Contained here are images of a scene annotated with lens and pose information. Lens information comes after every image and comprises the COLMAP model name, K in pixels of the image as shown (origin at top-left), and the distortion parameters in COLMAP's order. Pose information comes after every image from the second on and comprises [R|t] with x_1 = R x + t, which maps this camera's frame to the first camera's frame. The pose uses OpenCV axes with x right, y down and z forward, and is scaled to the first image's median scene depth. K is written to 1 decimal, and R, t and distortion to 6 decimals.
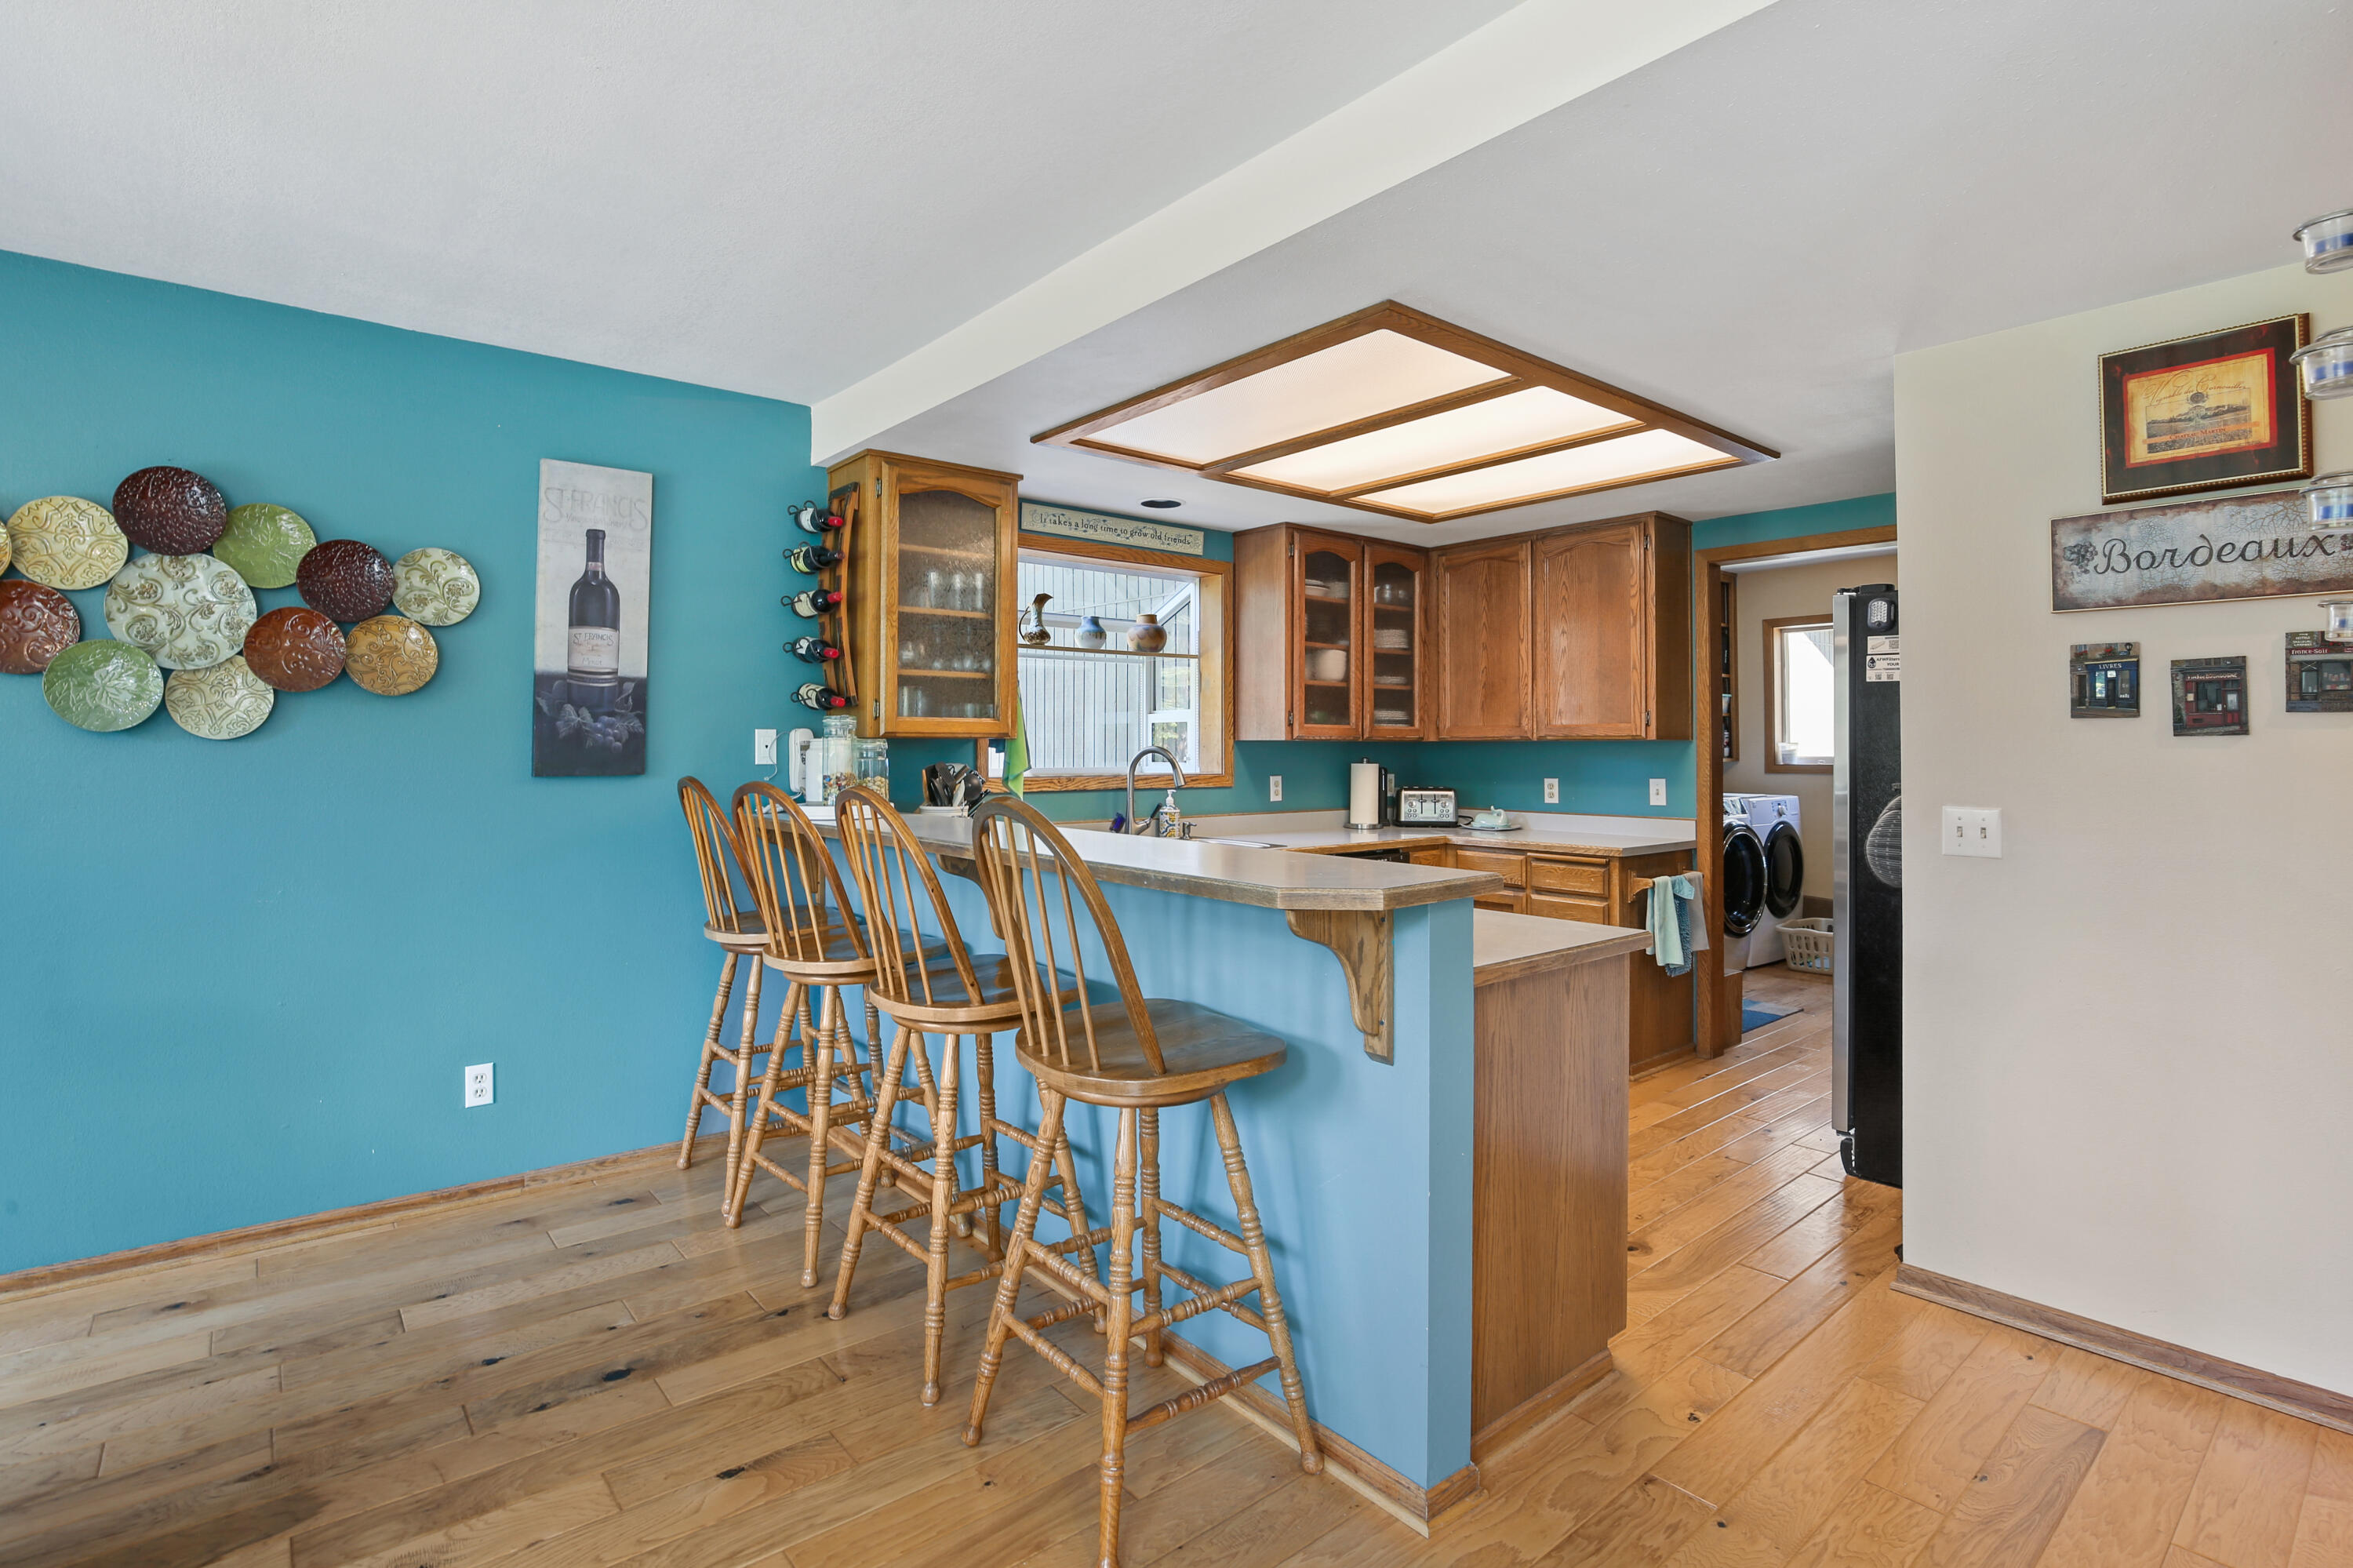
lens RADIAL K [[1105.2, 0, 1166.0], [0, 1105.2, 769.4], [0, 0, 1]] dist [-0.026697, 0.001547]
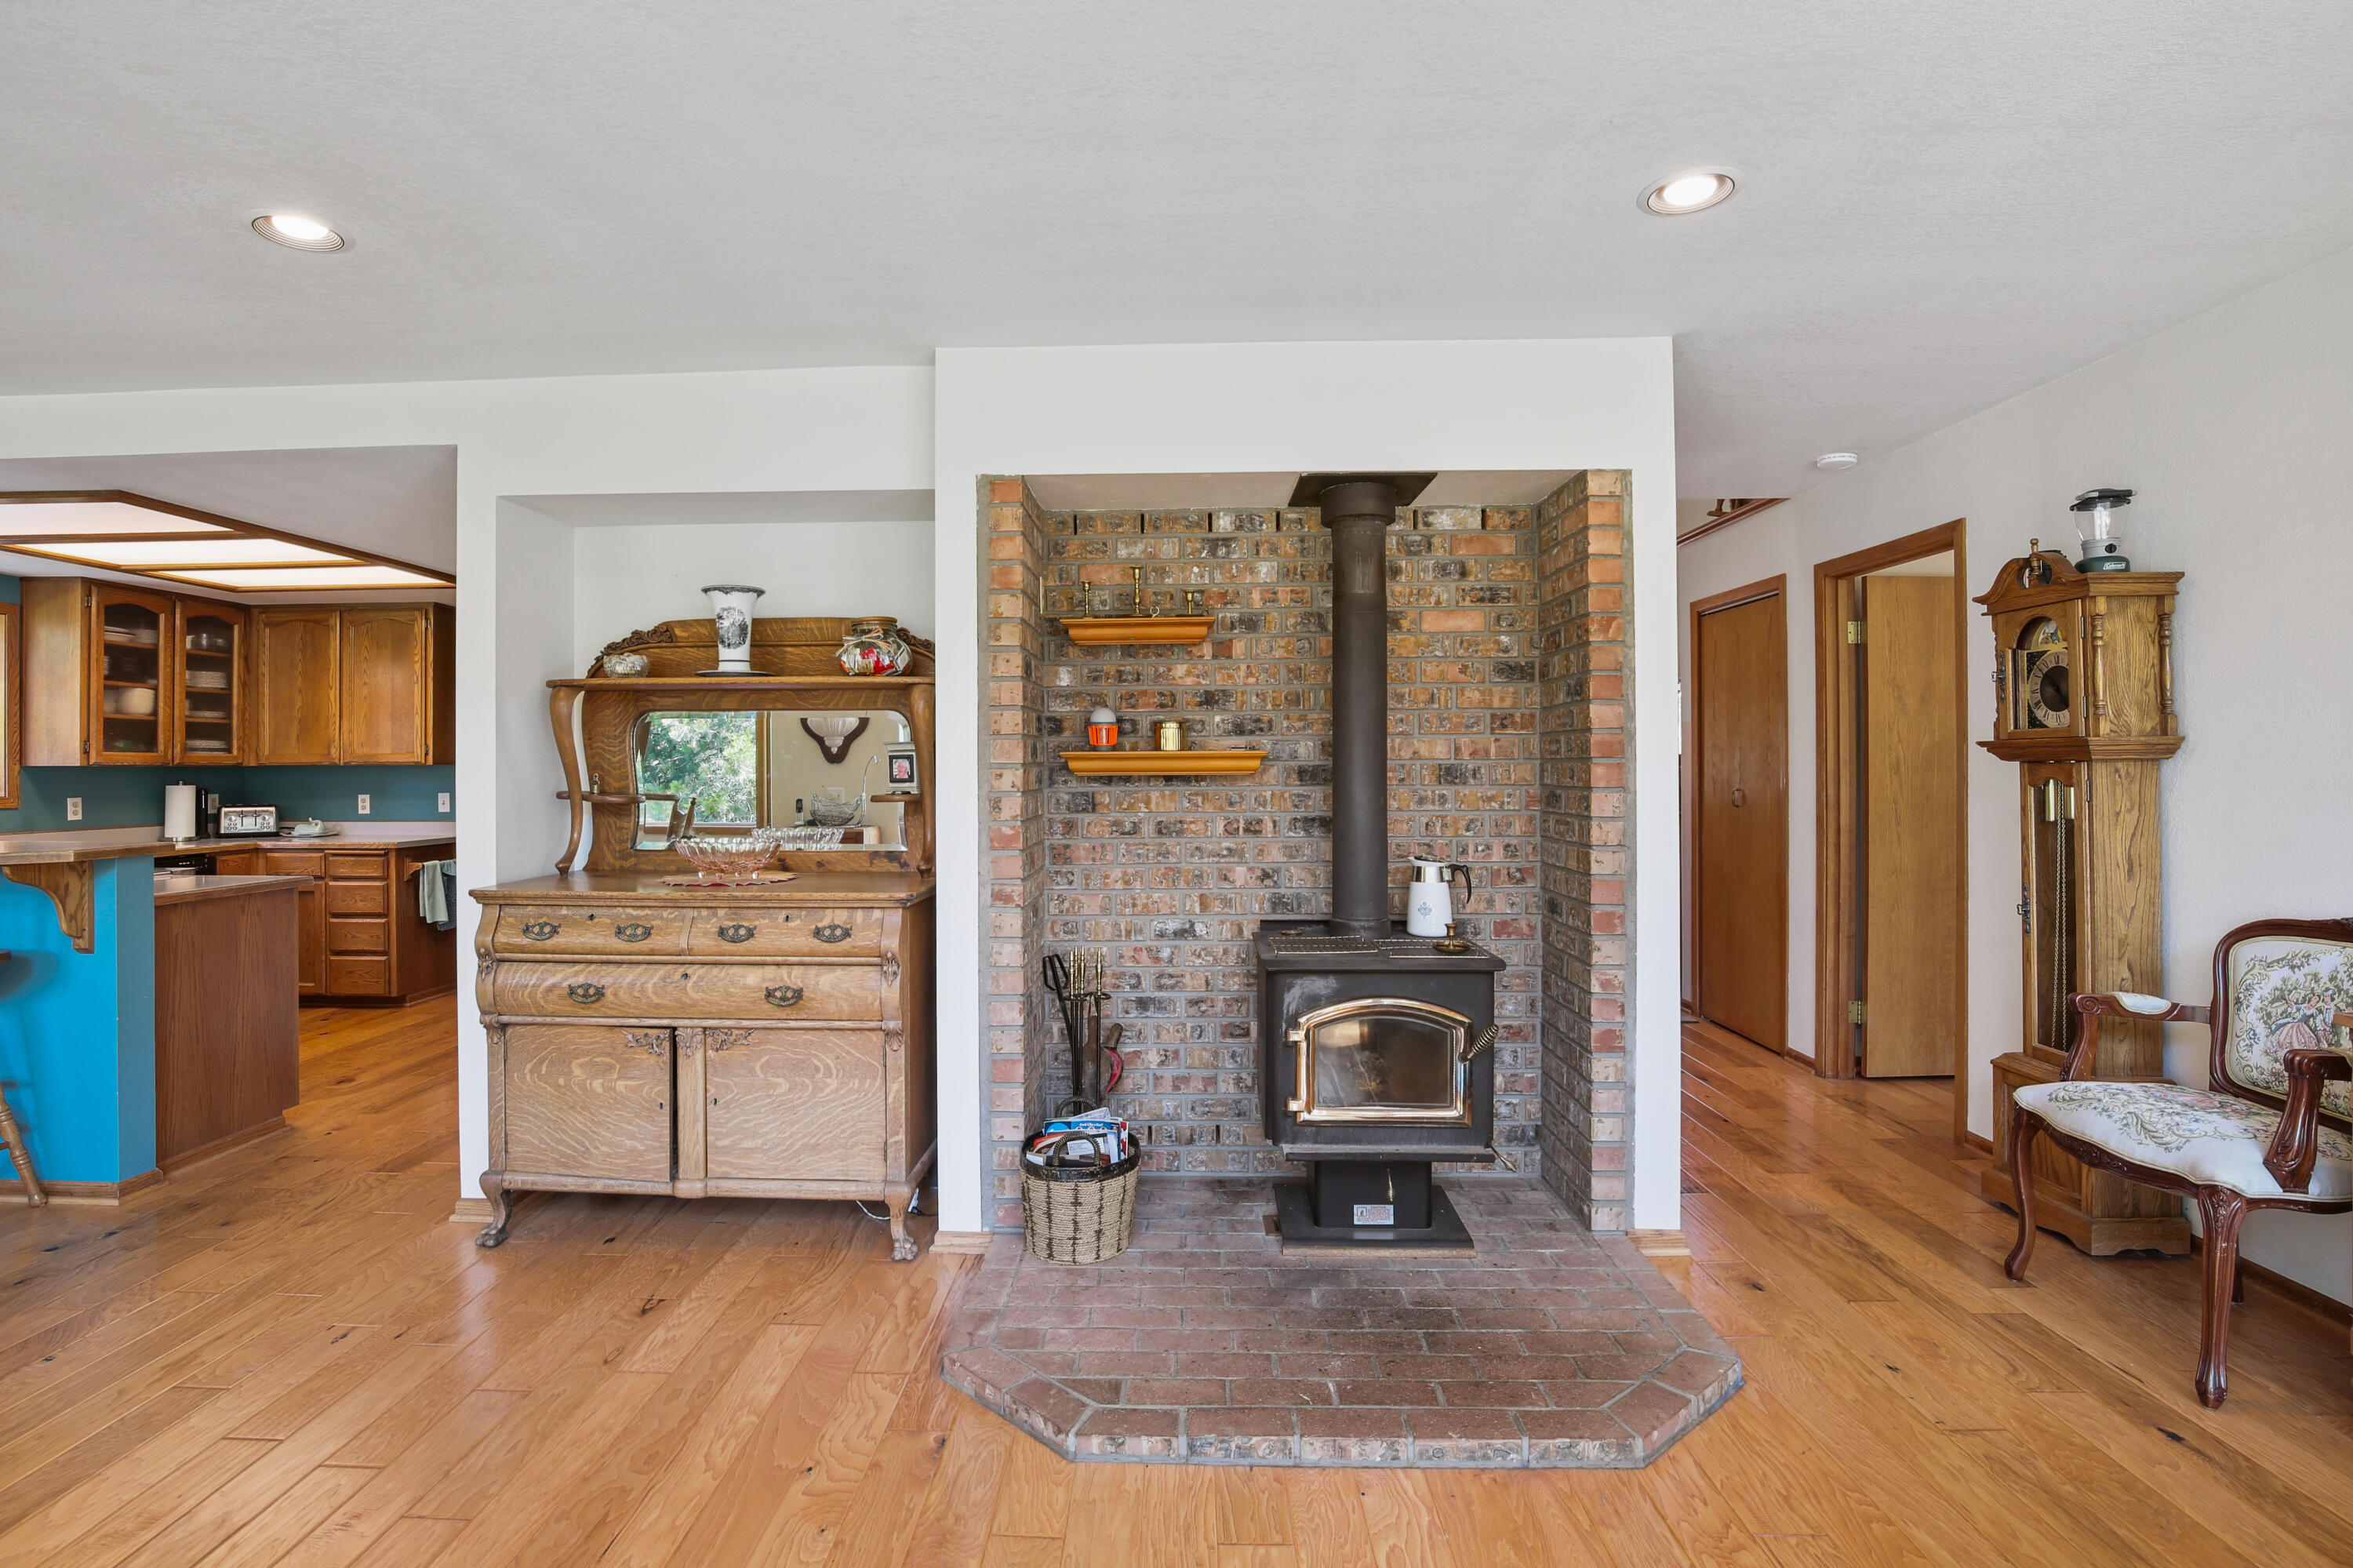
lens RADIAL K [[1105.2, 0, 1166.0], [0, 1105.2, 769.4], [0, 0, 1]] dist [-0.026697, 0.001547]
pose [[0.669633, -0.004857, 0.742676, 0.030663], [0.019237, 0.999757, -0.010806, 0.010576], [-0.742443, 0.021523, 0.669564, -0.558725]]
